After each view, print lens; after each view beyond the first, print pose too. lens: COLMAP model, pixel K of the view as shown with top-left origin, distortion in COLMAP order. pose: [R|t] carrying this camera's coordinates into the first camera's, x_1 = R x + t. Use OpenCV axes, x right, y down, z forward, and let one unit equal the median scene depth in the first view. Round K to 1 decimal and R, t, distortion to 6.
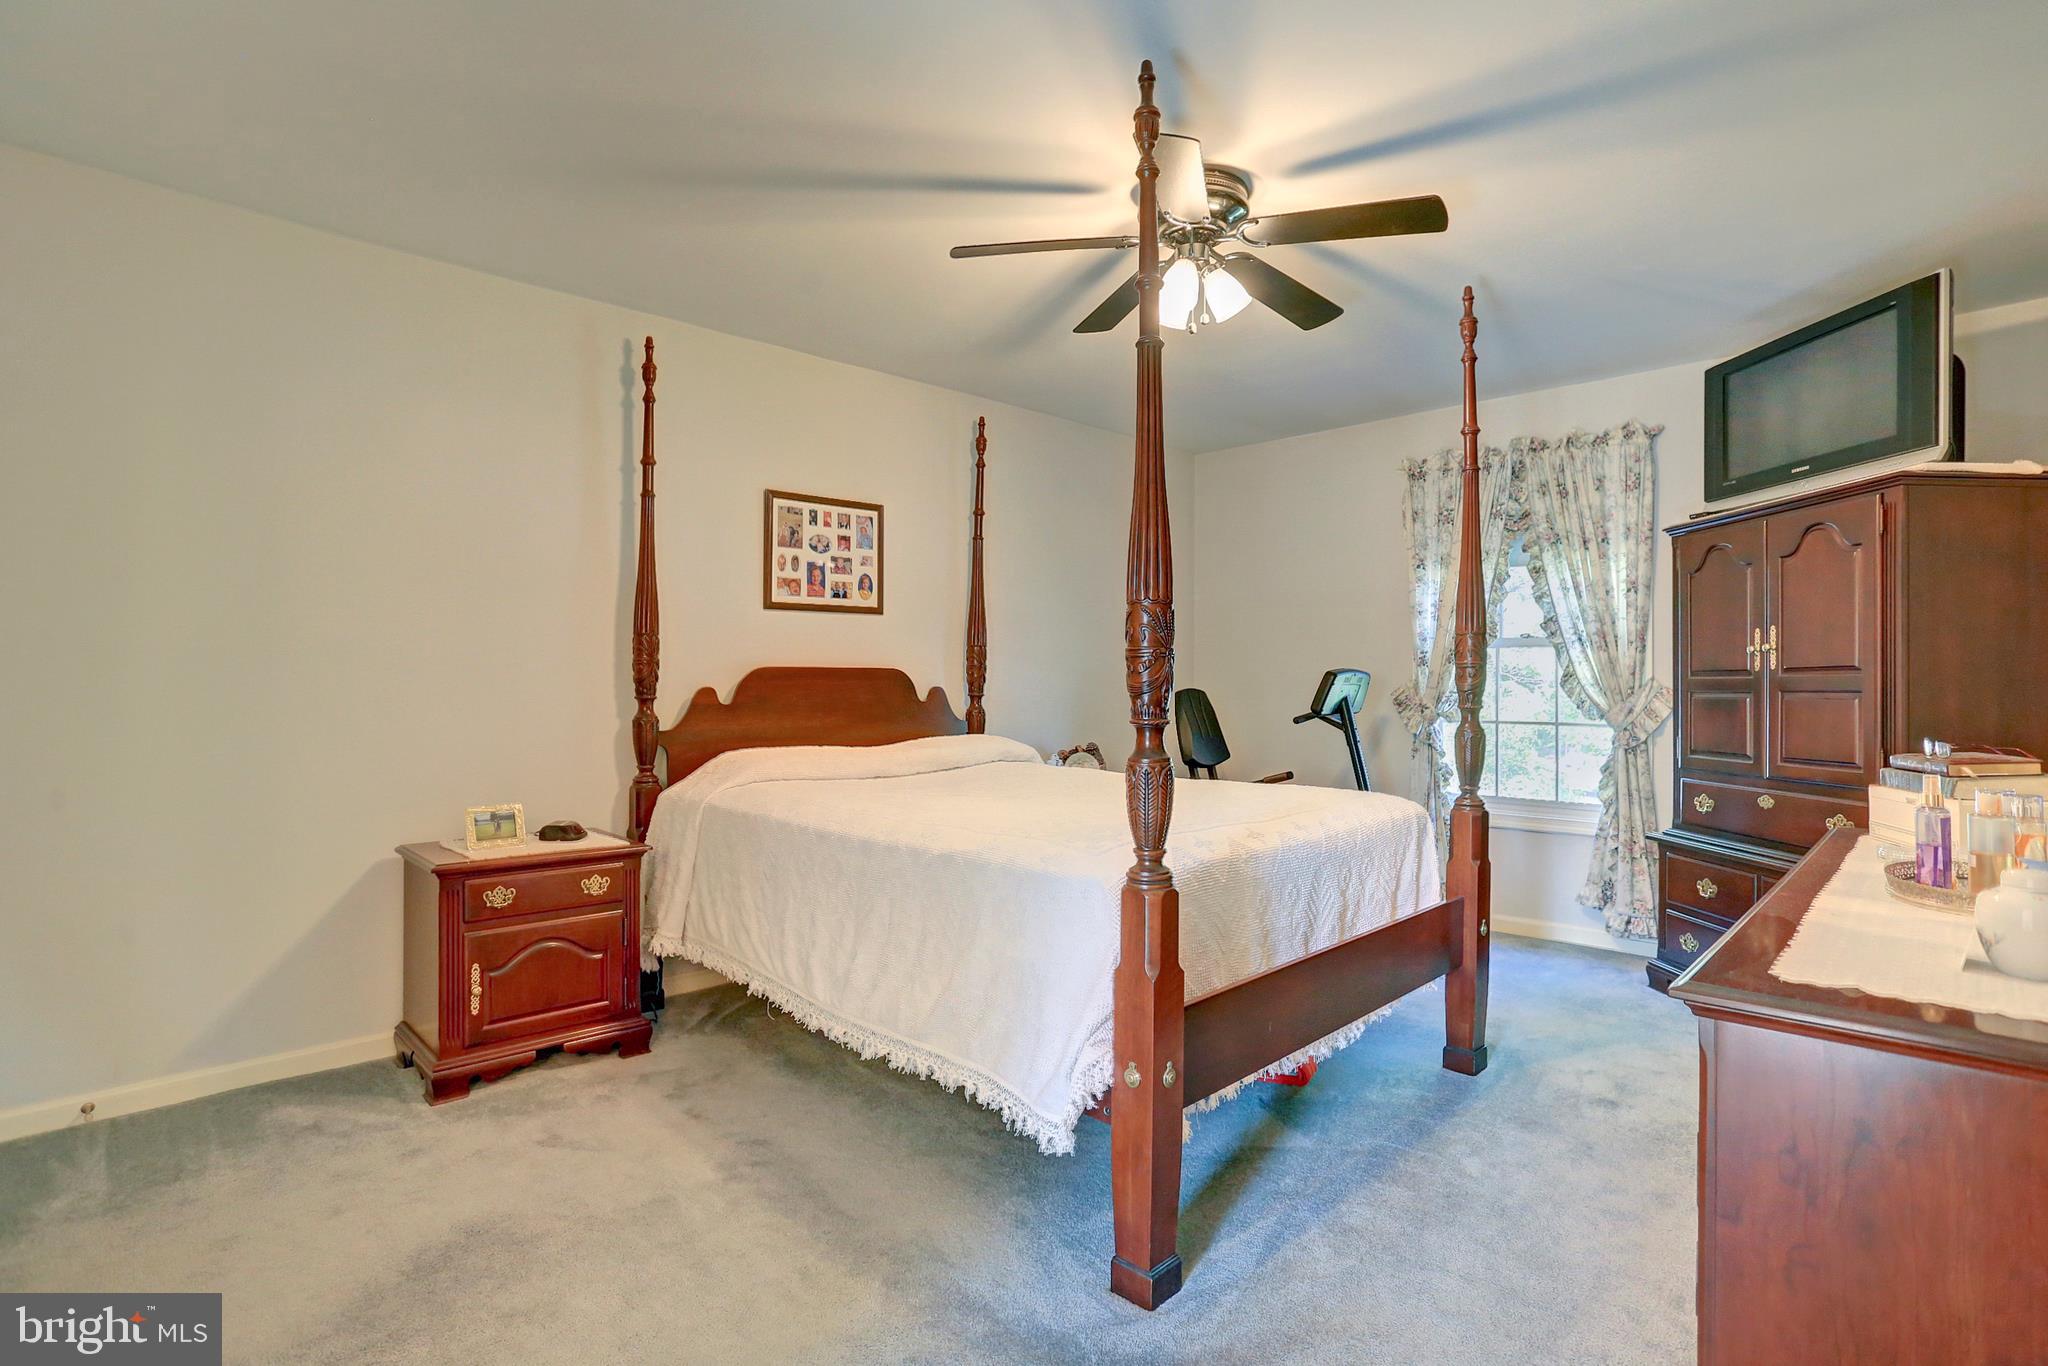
lens RADIAL K [[1004.7, 0, 1017.1], [0, 1004.7, 688.8], [0, 0, 1]] dist [-0.064561, 0.028599]
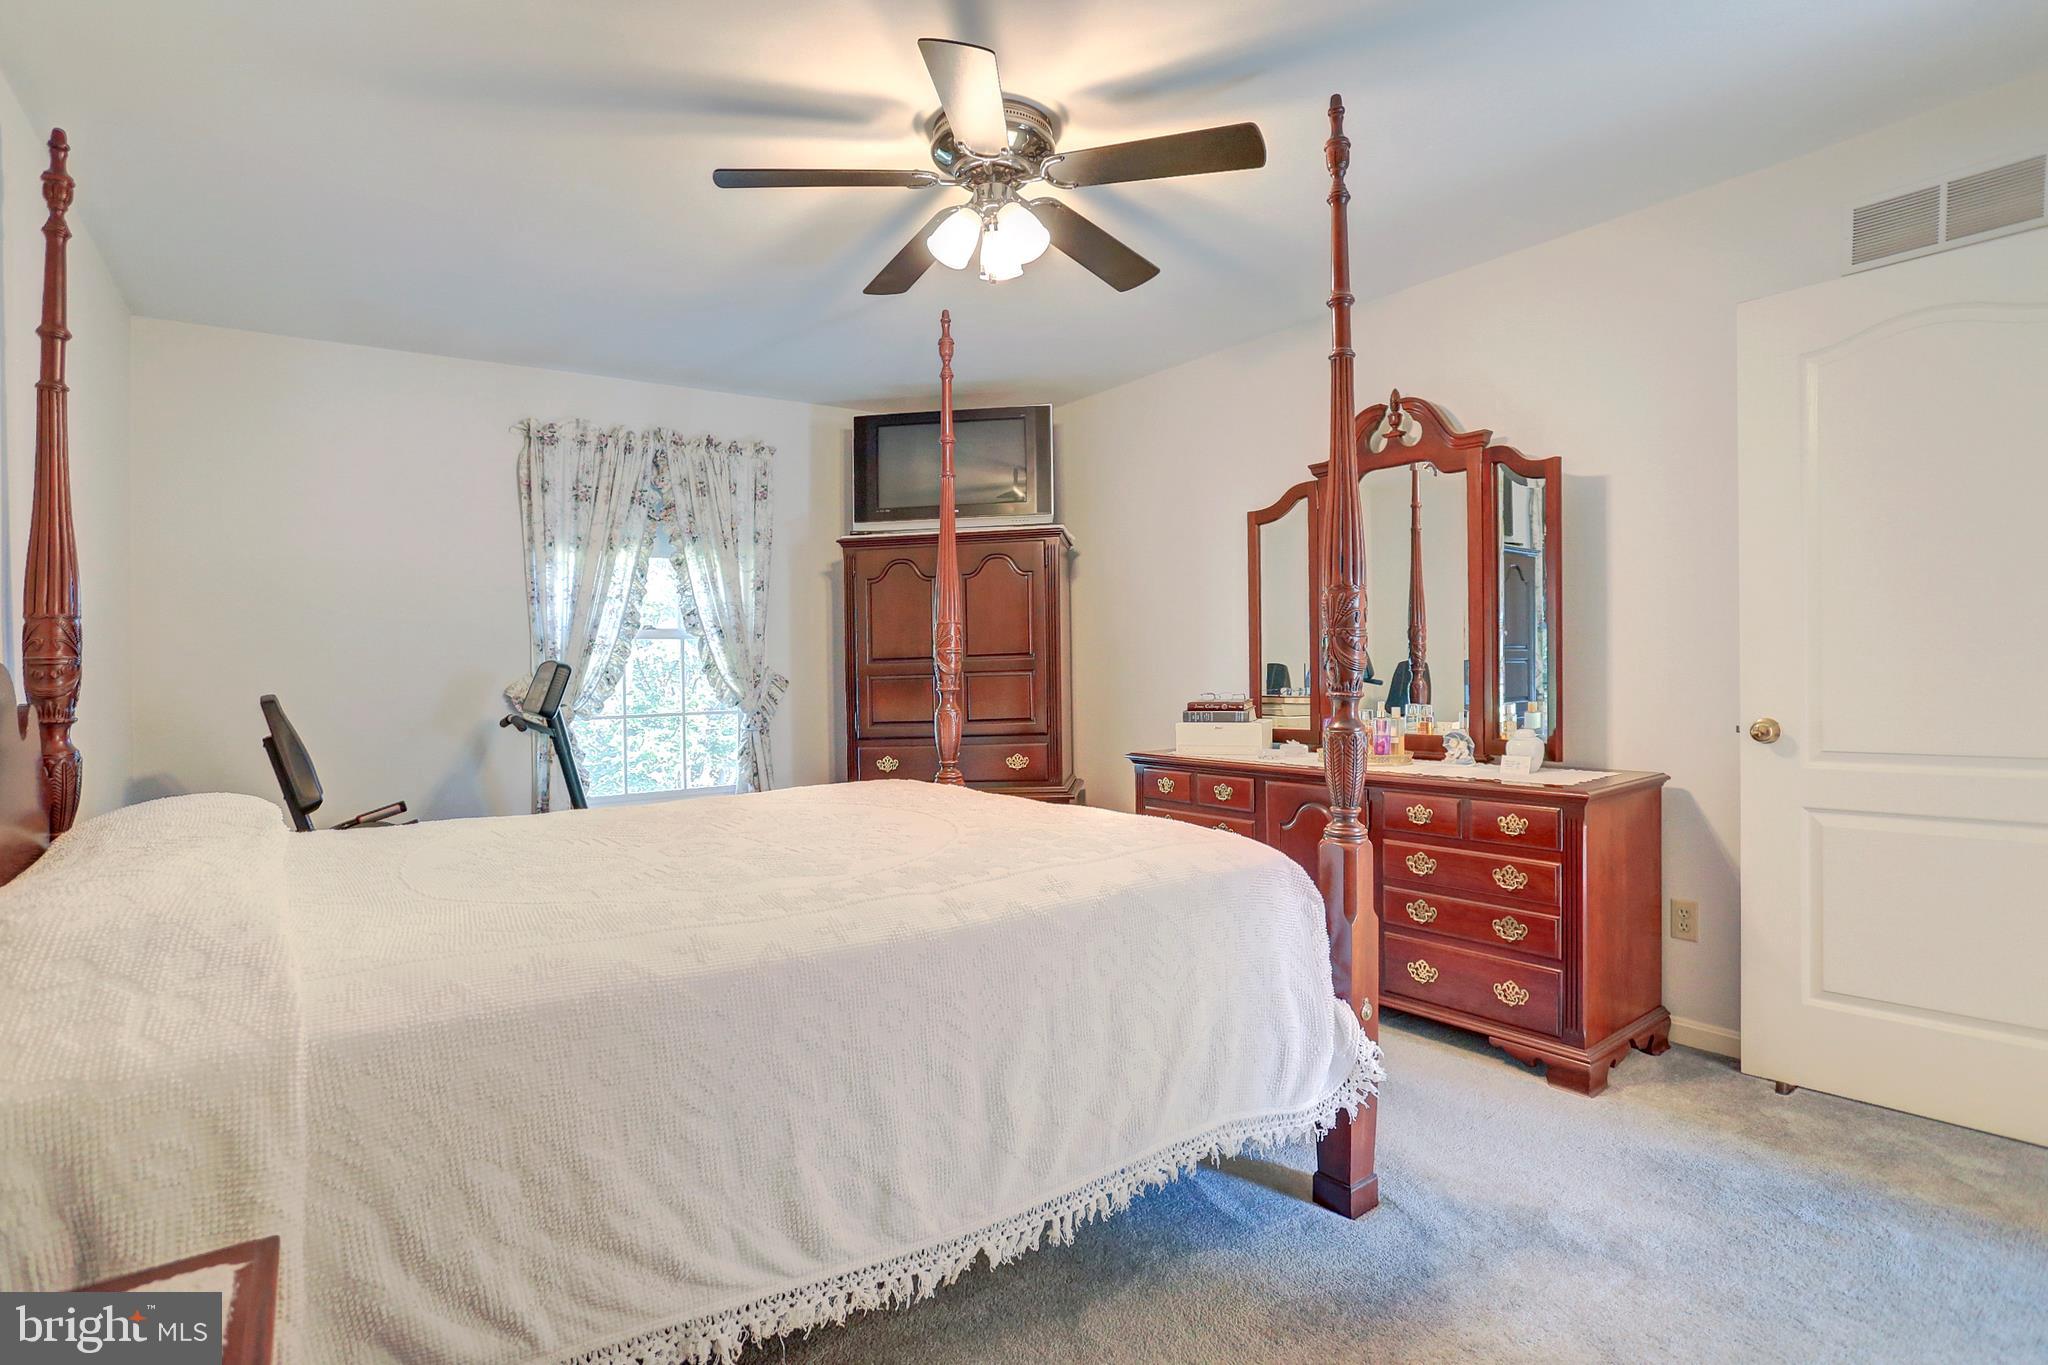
lens RADIAL K [[1004.7, 0, 1017.1], [0, 1004.7, 688.3], [0, 0, 1]] dist [-0.064561, 0.028599]
pose [[0.179041, -0.024488, 0.983537, -0.429516], [0.030527, 0.999347, 0.019325, -0.000852], [-0.983368, 0.026564, 0.179671, 0.493974]]
